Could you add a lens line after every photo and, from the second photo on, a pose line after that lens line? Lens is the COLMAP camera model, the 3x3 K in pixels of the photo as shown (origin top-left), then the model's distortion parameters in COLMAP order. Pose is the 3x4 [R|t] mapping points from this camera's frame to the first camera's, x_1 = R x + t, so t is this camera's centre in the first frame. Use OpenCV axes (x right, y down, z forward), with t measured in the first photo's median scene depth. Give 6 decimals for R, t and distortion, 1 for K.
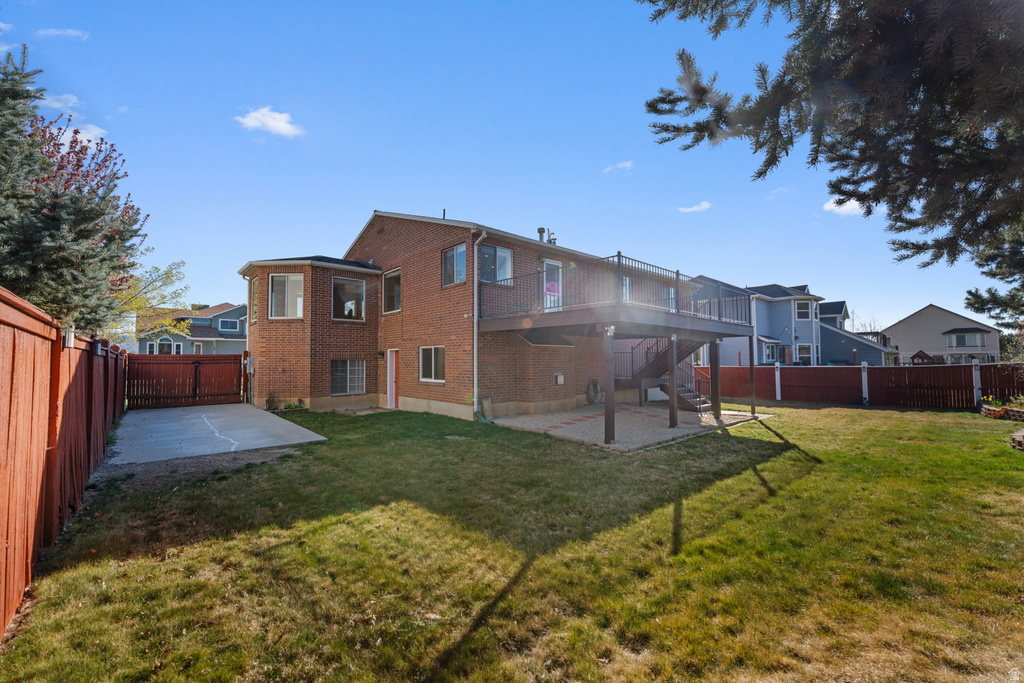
lens RADIAL K [[393.0, 0, 496.1], [0, 393.0, 328.1], [0, 0, 1]] dist [0.000053, -0.000035]
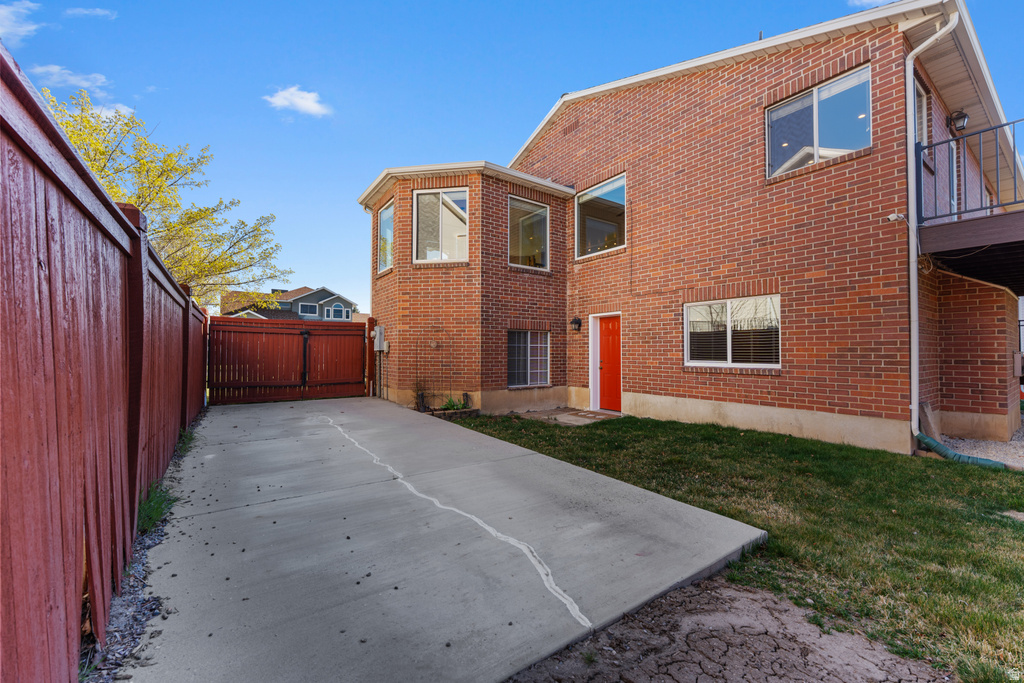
lens RADIAL K [[415.7, 0, 515.9], [0, 415.7, 320.0], [0, 0, 1]] dist [-0.000545, -0.000036]
pose [[0.992393, -0.000185, -0.123112, -0.336470], [0.001221, 0.999964, 0.008343, 0.061154], [0.123106, -0.008430, 0.992358, 0.366873]]
